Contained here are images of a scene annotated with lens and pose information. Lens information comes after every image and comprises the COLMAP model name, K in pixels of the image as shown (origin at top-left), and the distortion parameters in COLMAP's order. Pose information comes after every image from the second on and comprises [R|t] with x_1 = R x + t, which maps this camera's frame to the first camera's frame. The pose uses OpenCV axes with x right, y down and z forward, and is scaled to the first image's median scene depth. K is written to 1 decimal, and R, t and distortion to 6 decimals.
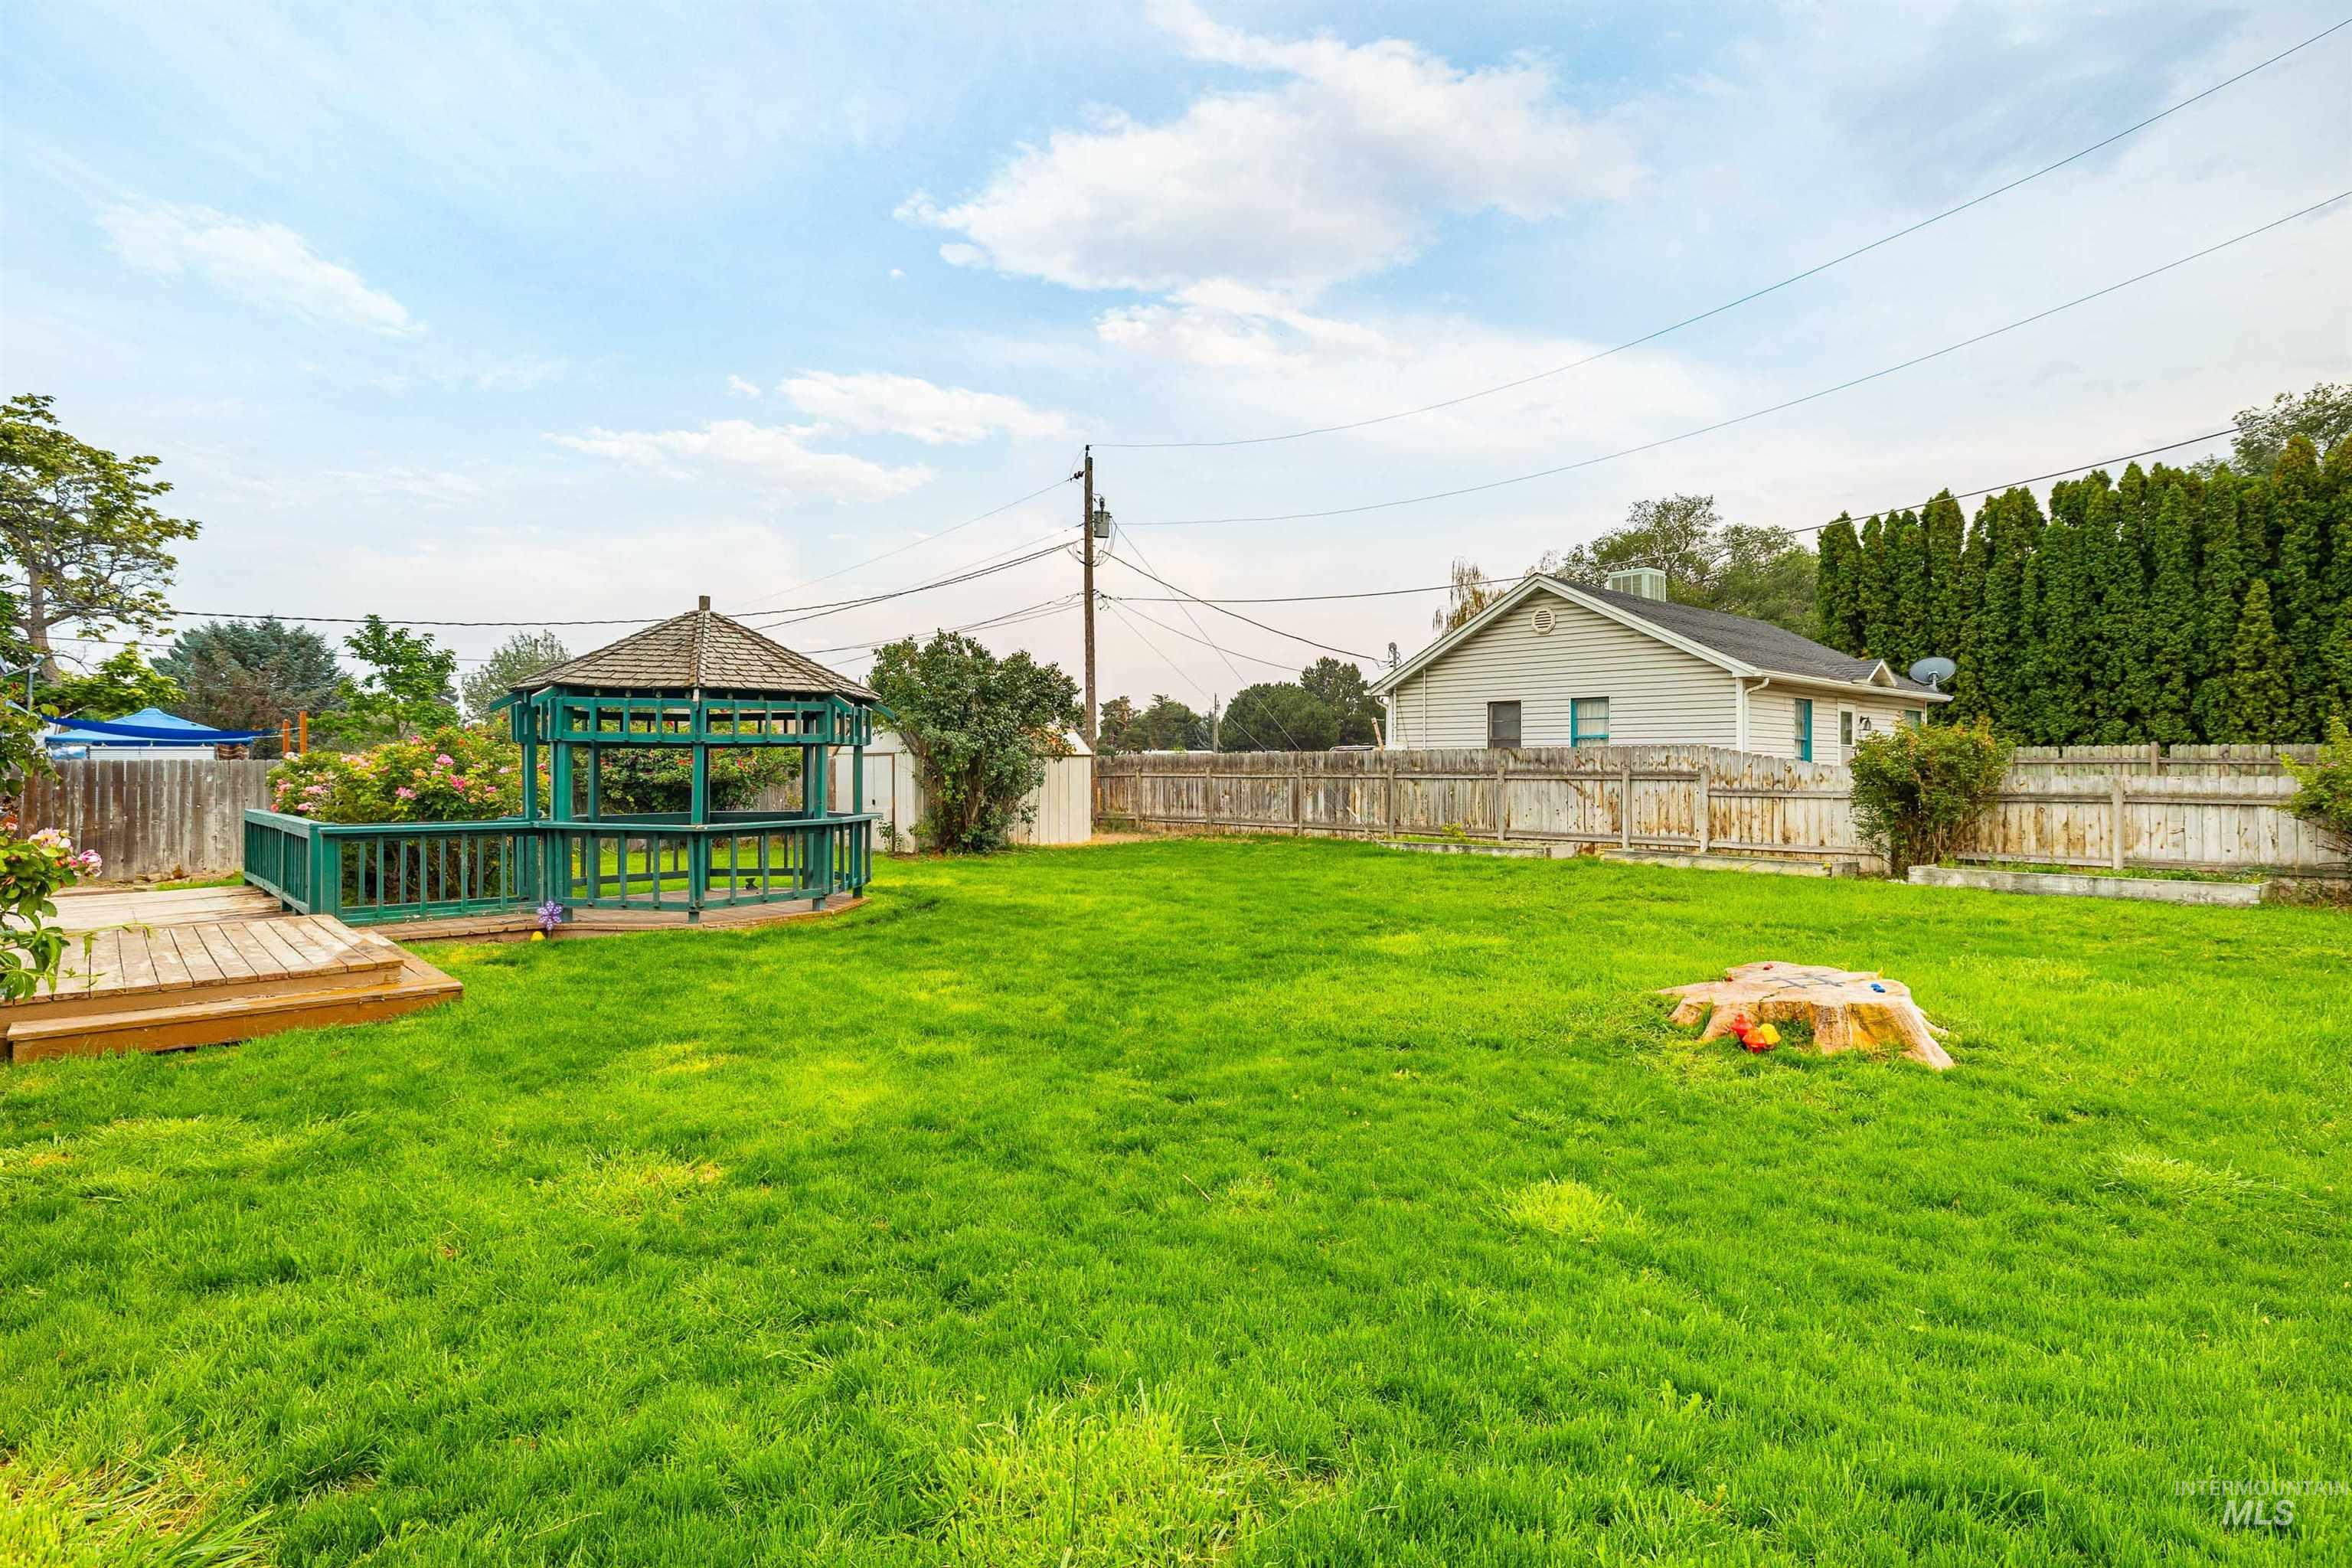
lens RADIAL K [[1200.7, 0, 1180.4], [0, 1200.7, 772.8], [0, 0, 1]] dist [-0.000963, 0.000166]
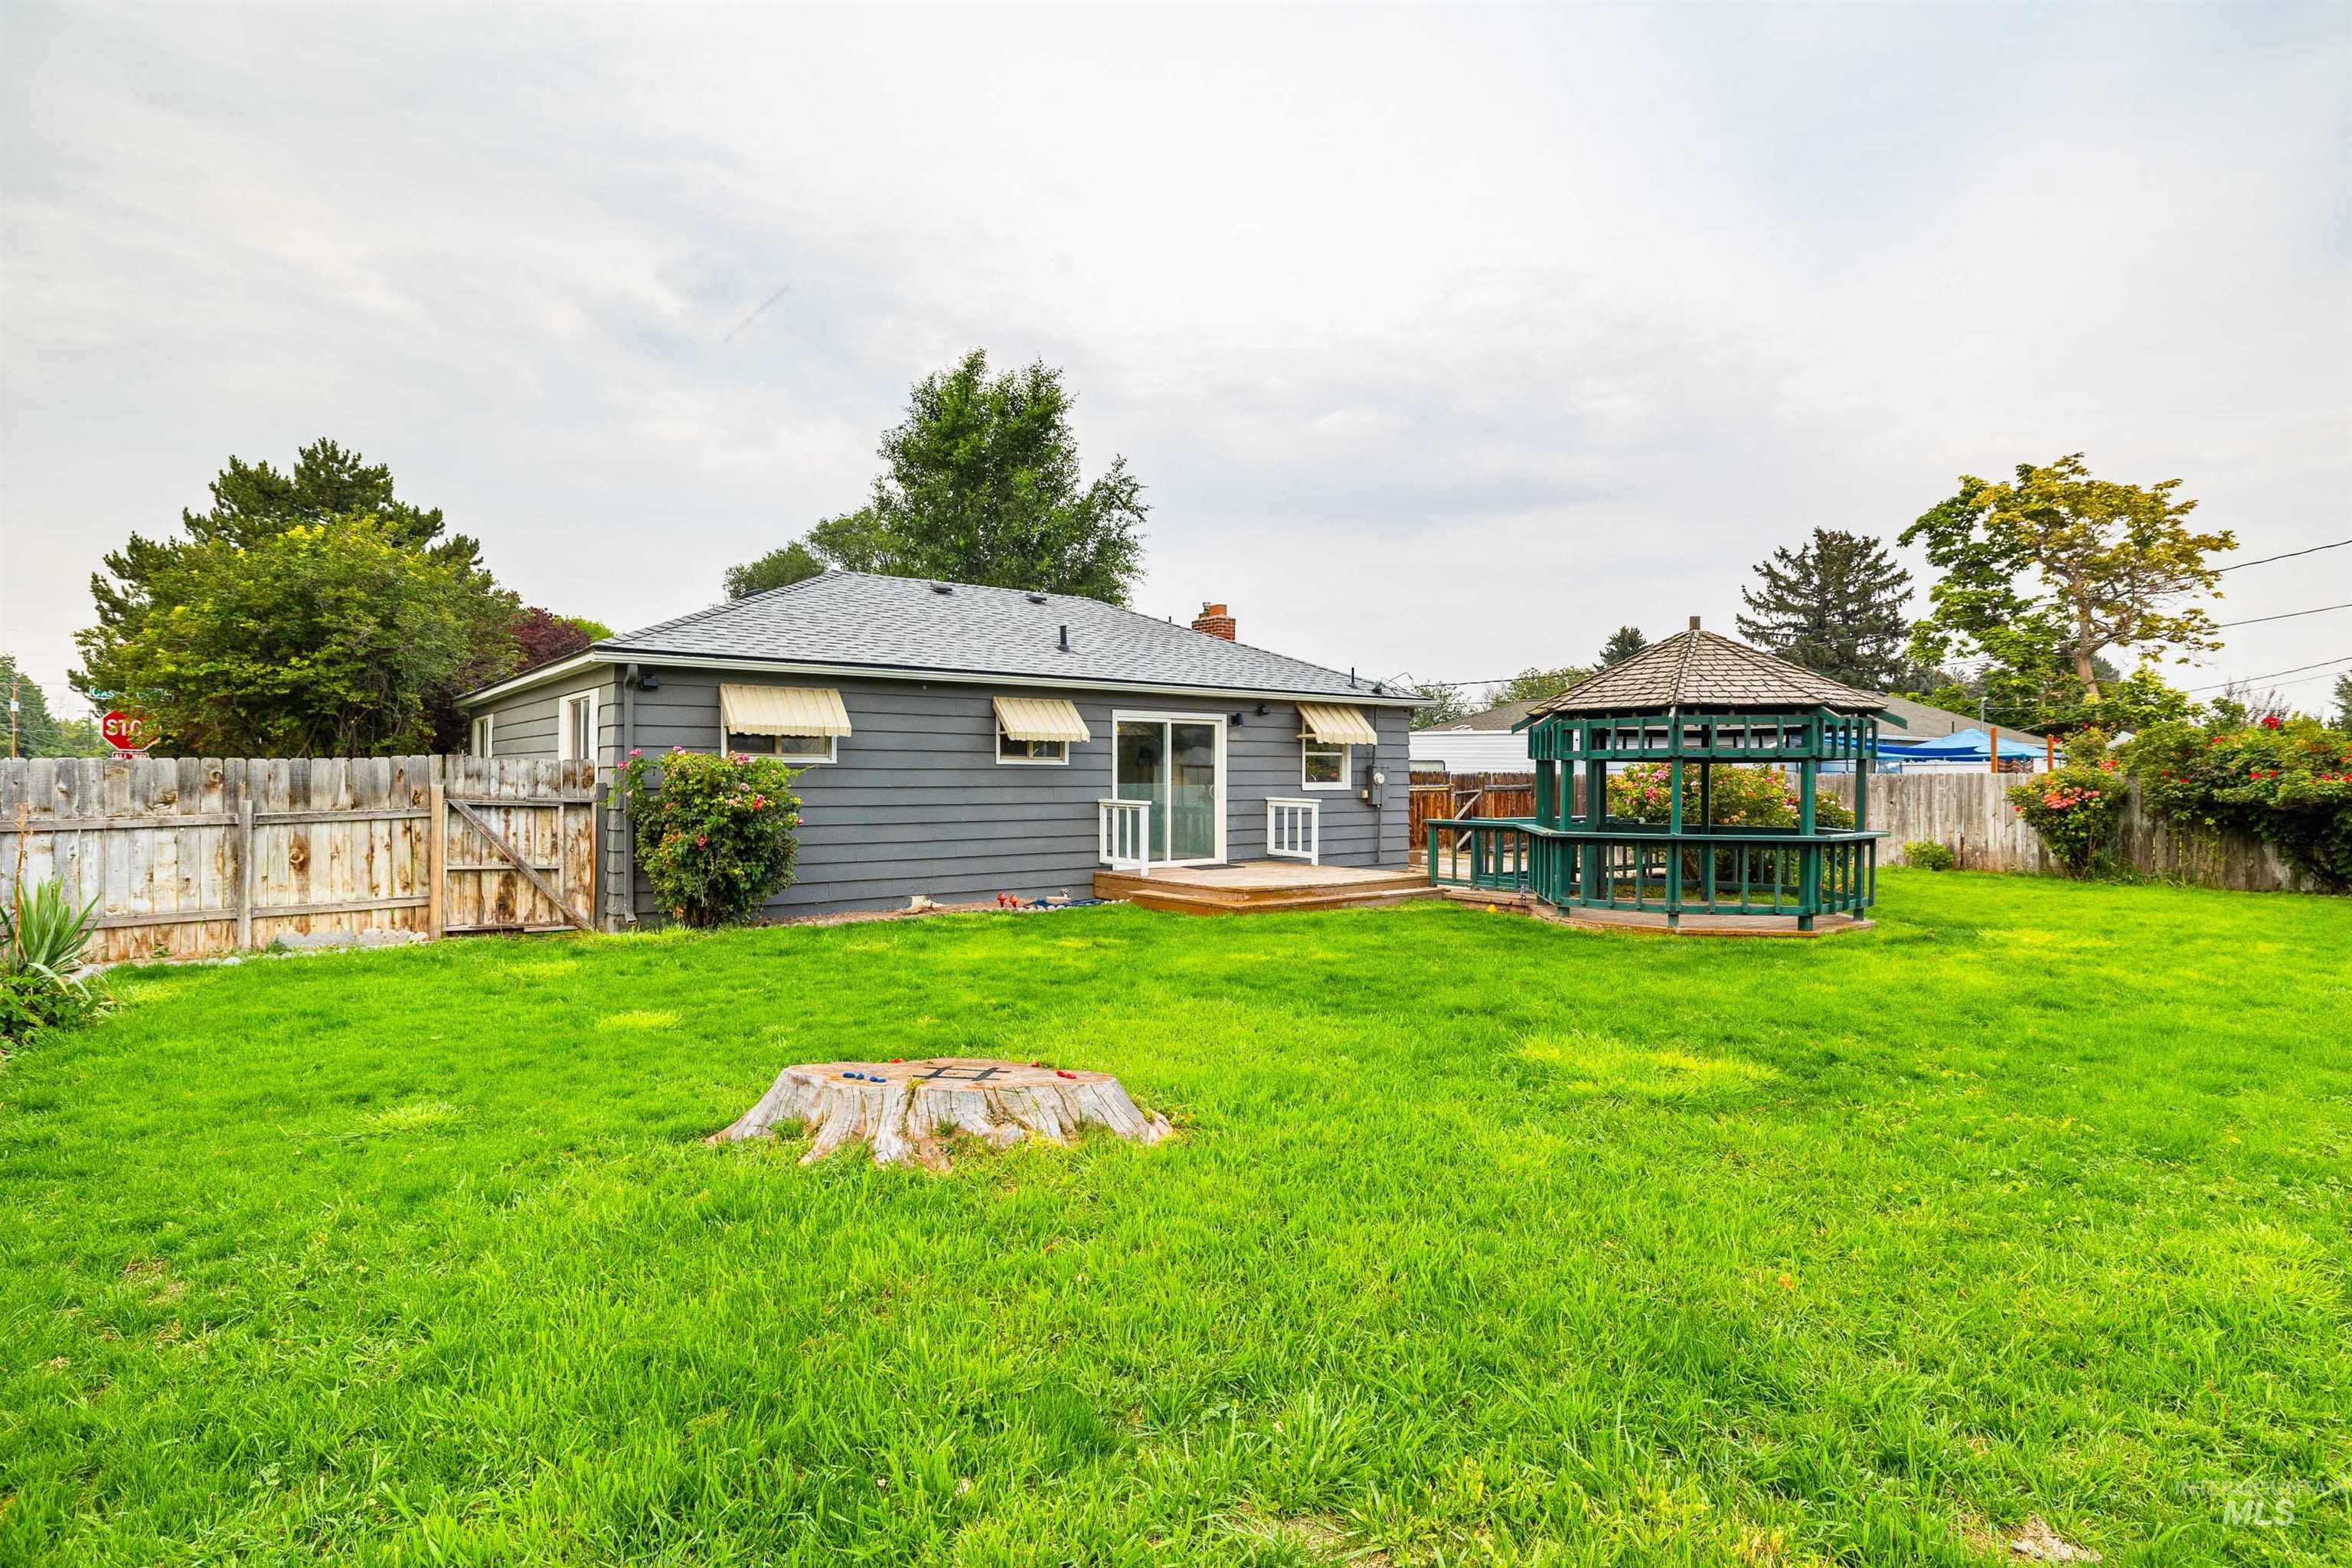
lens RADIAL K [[1200.7, 0, 1179.2], [0, 1200.7, 787.4], [0, 0, 1]] dist [-0.000963, 0.000166]
pose [[-0.034295, 0.000286, -0.999412, 0.397718], [0.001439, 0.999999, 0.000236, 0.000559], [0.999411, -0.001430, -0.034295, 0.343740]]
